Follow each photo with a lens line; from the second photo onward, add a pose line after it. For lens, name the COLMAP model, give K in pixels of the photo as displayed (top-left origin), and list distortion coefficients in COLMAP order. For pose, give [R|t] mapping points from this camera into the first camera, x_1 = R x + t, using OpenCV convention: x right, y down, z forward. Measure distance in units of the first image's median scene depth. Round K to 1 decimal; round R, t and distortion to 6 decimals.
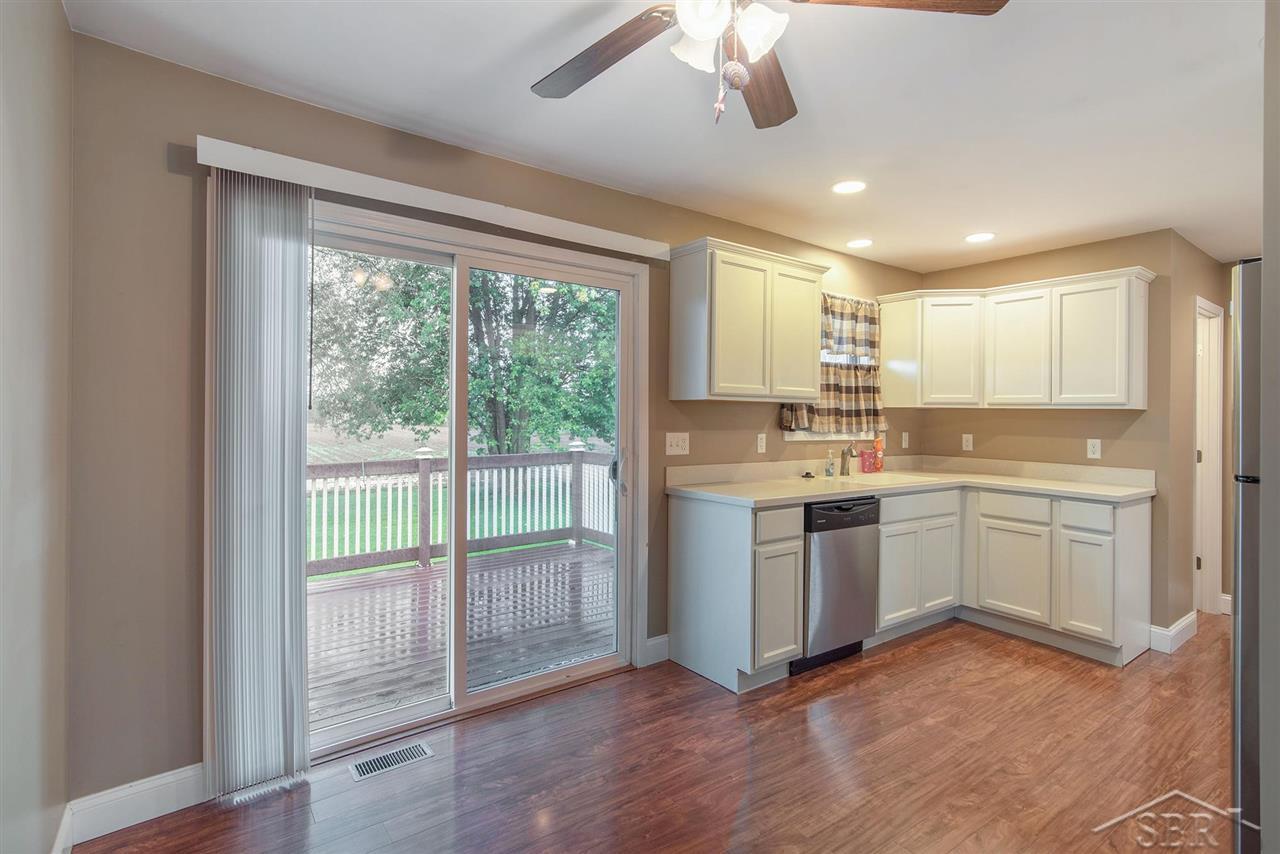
lens RADIAL K [[608.2, 0, 644.8], [0, 608.2, 431.4], [0, 0, 1]] dist [-0.005066, -0.000488]
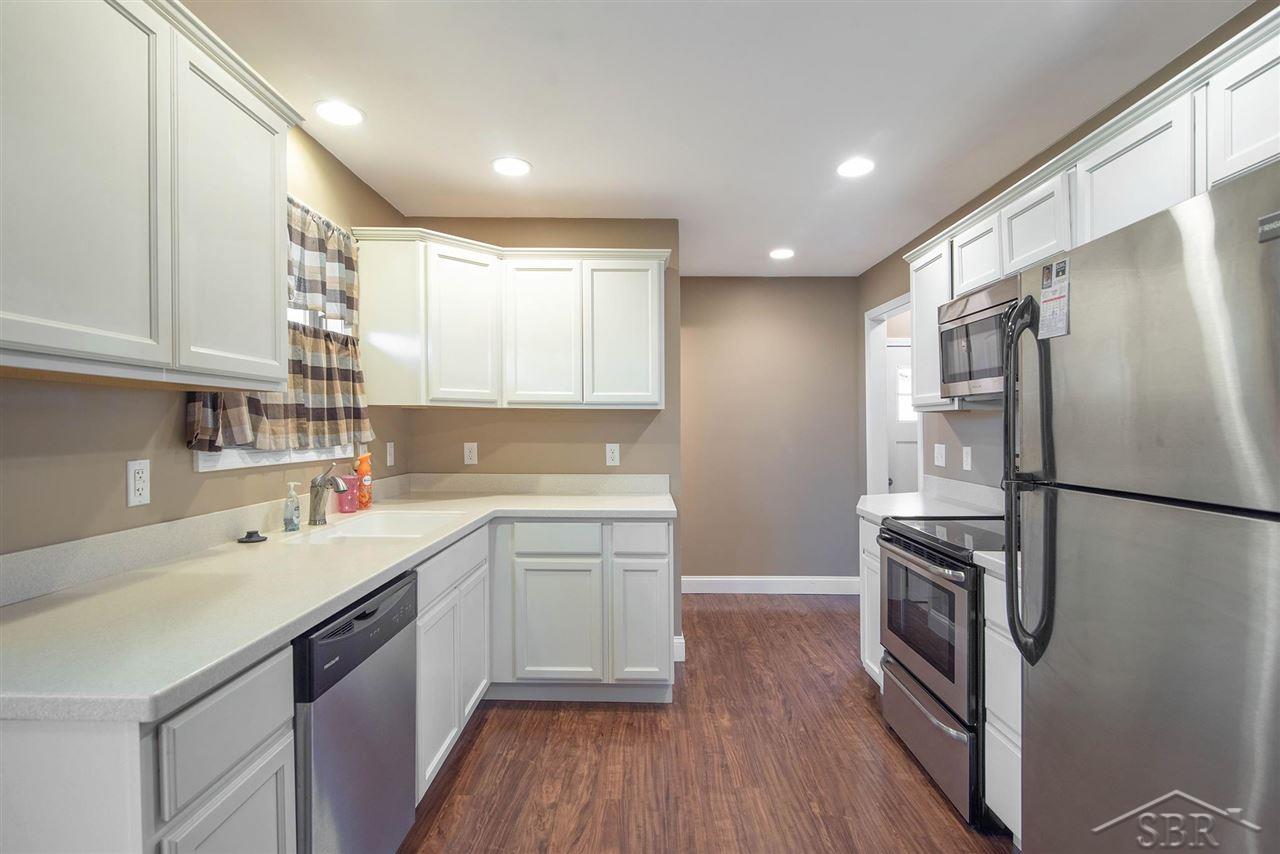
lens RADIAL K [[608.2, 0, 644.8], [0, 608.2, 431.4], [0, 0, 1]] dist [-0.005066, -0.000488]
pose [[0.588066, -0.020280, 0.808559, 0.054908], [0.026837, 0.999624, 0.005553, -0.008476], [-0.808368, 0.018434, 0.588389, 0.425534]]
